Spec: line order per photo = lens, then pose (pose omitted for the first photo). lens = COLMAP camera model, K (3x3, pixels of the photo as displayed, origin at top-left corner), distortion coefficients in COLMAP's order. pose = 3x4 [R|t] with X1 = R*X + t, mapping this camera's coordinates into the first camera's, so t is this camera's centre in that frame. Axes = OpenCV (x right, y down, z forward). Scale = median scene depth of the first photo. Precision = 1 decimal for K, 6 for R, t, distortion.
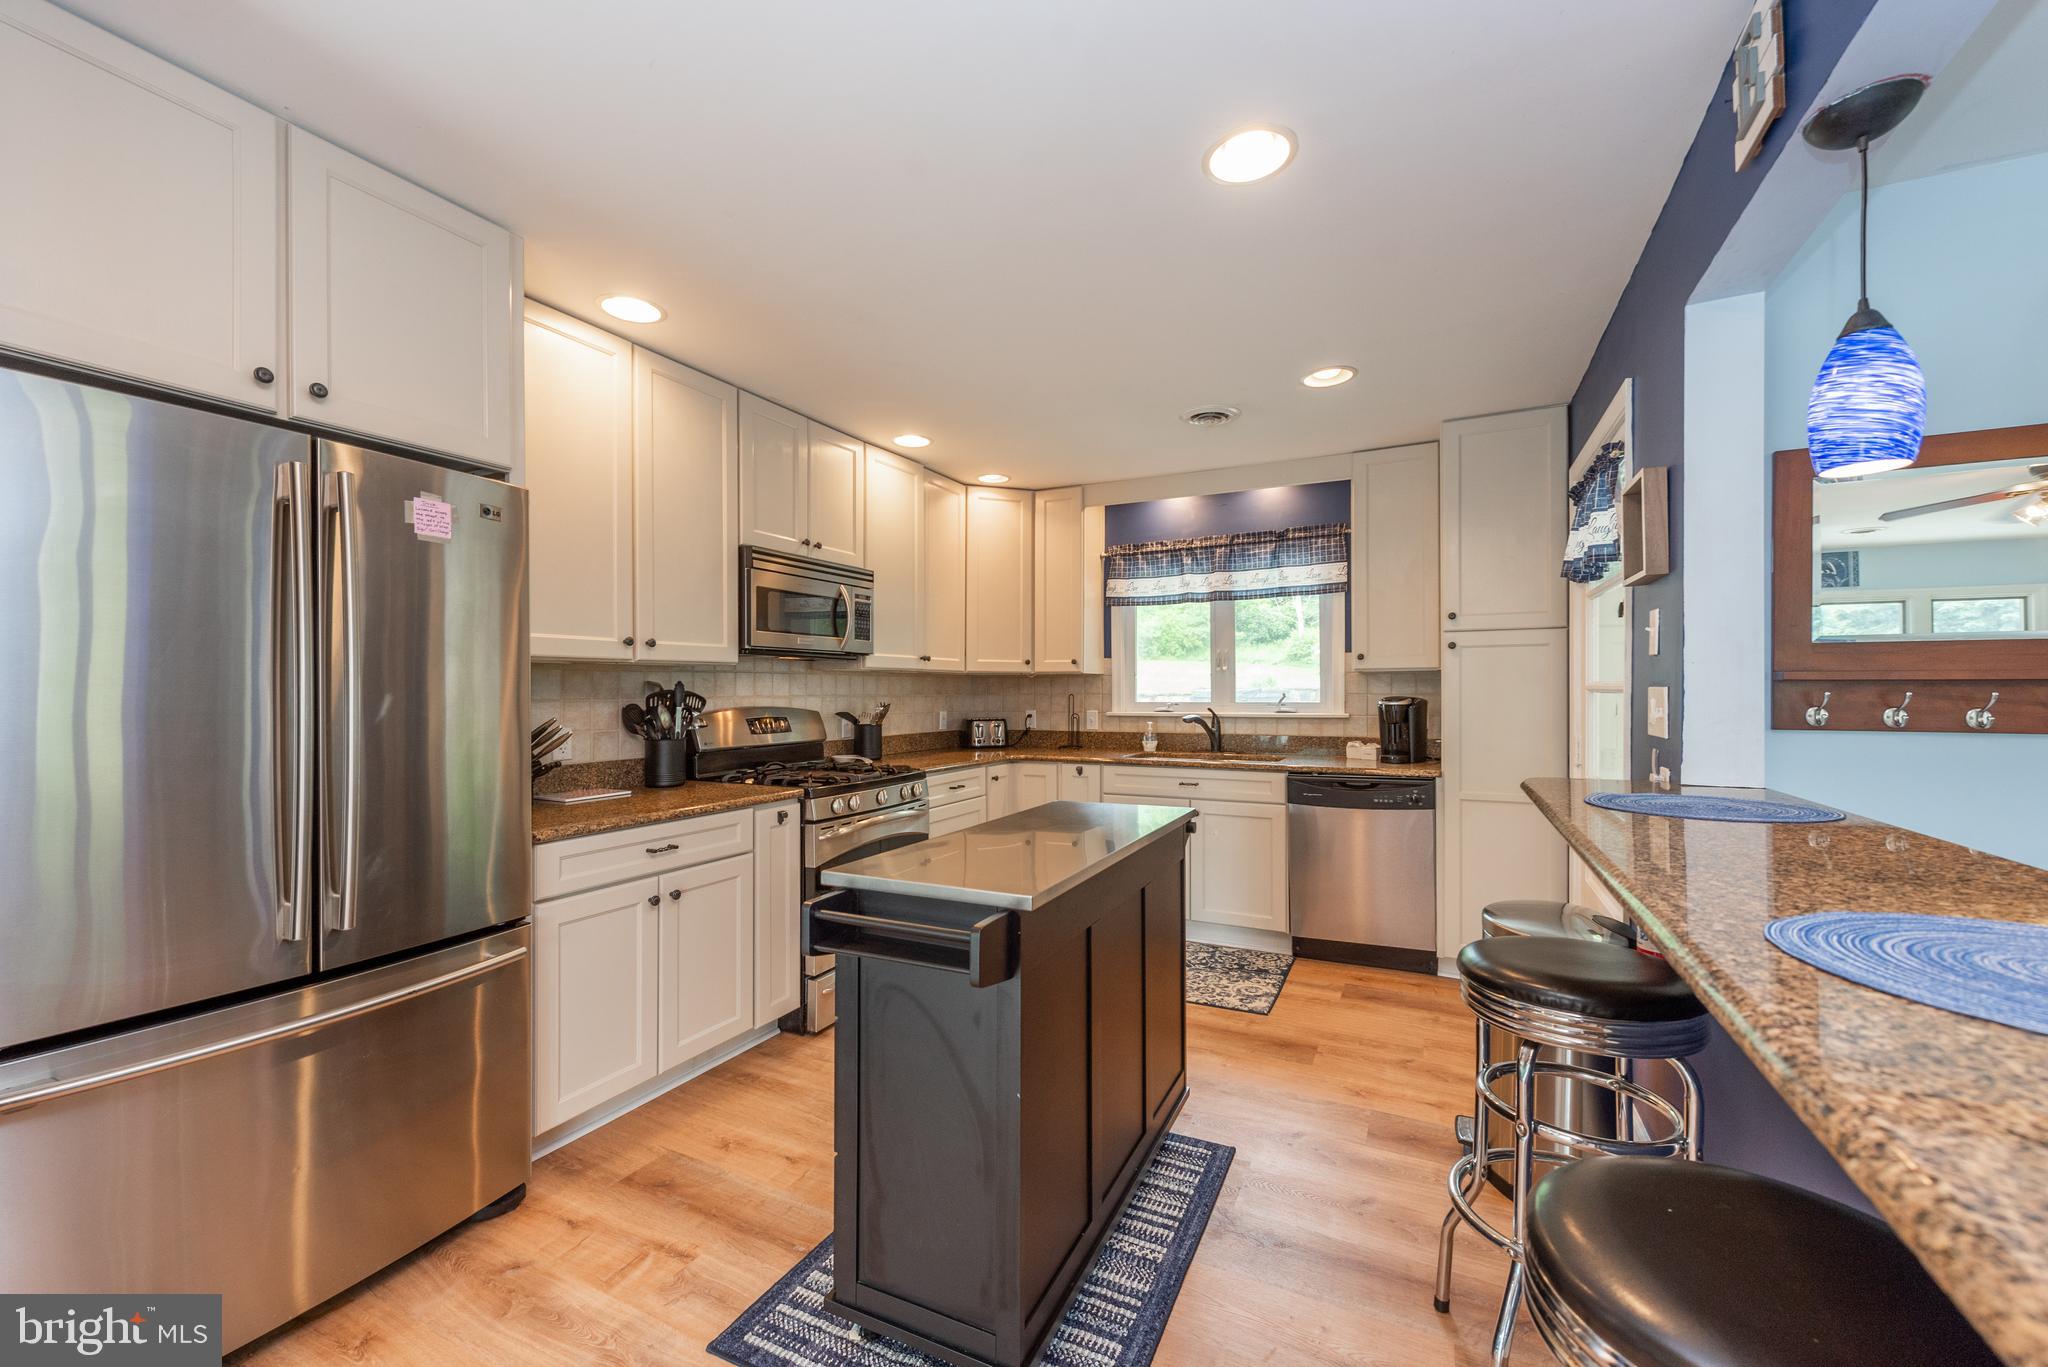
lens RADIAL K [[796.2, 0, 1023.7], [0, 796.2, 685.4], [0, 0, 1]] dist [0.000430, 0.000006]
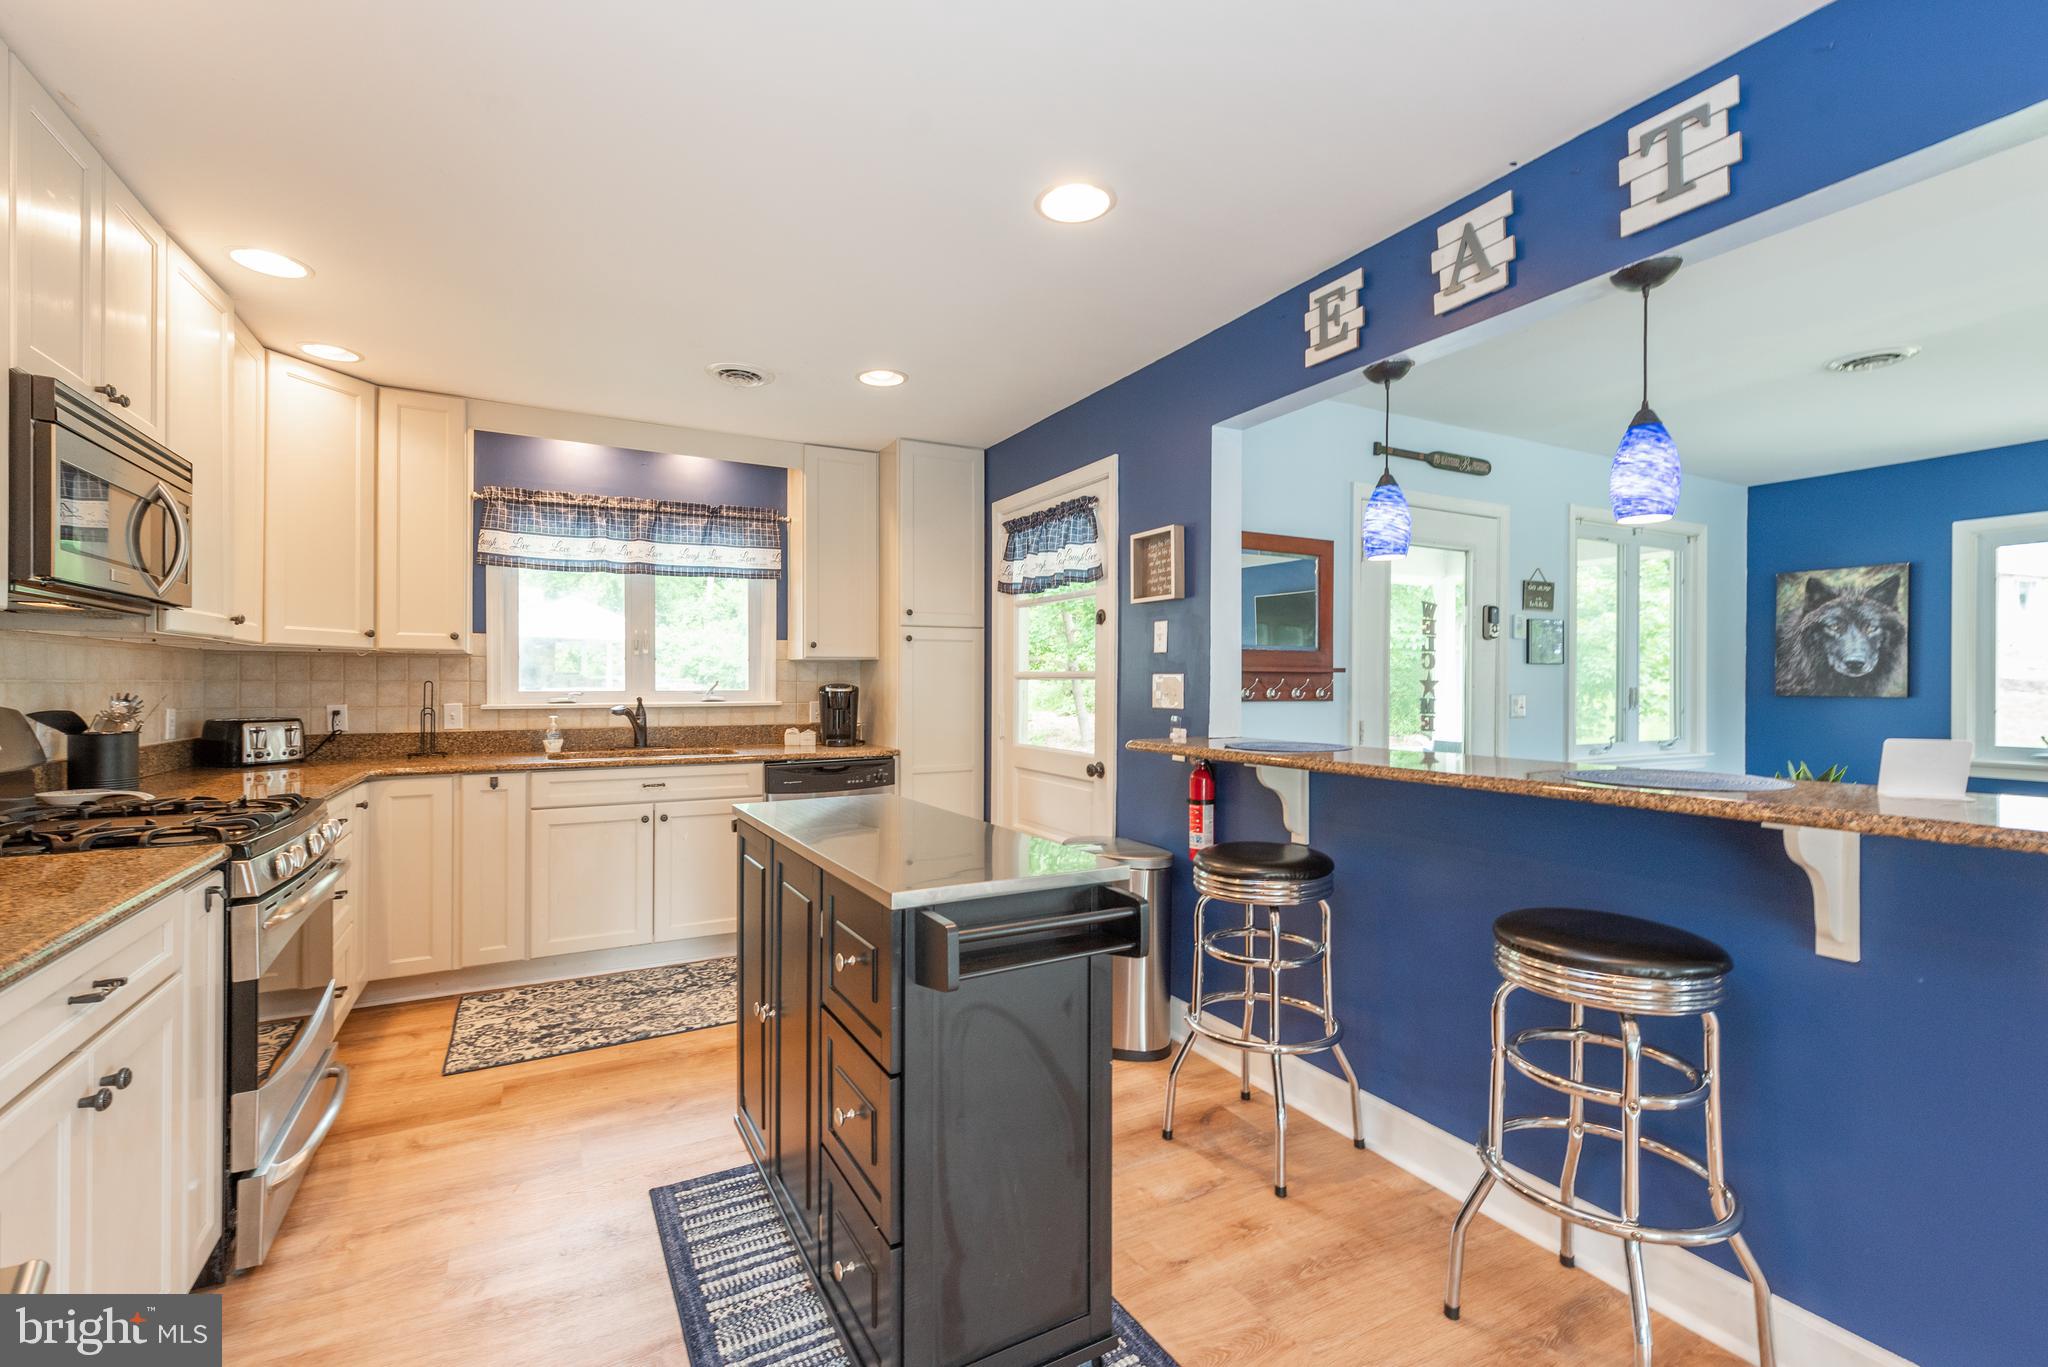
lens RADIAL K [[847.6, 0, 1015.8], [0, 847.6, 679.1], [0, 0, 1]] dist [-0.000356, -0.000025]
pose [[0.590449, 0.006075, 0.807052, -0.268288], [-0.008206, 0.999965, -0.001523, 0.006749], [-0.807033, -0.005724, 0.590478, 0.127609]]
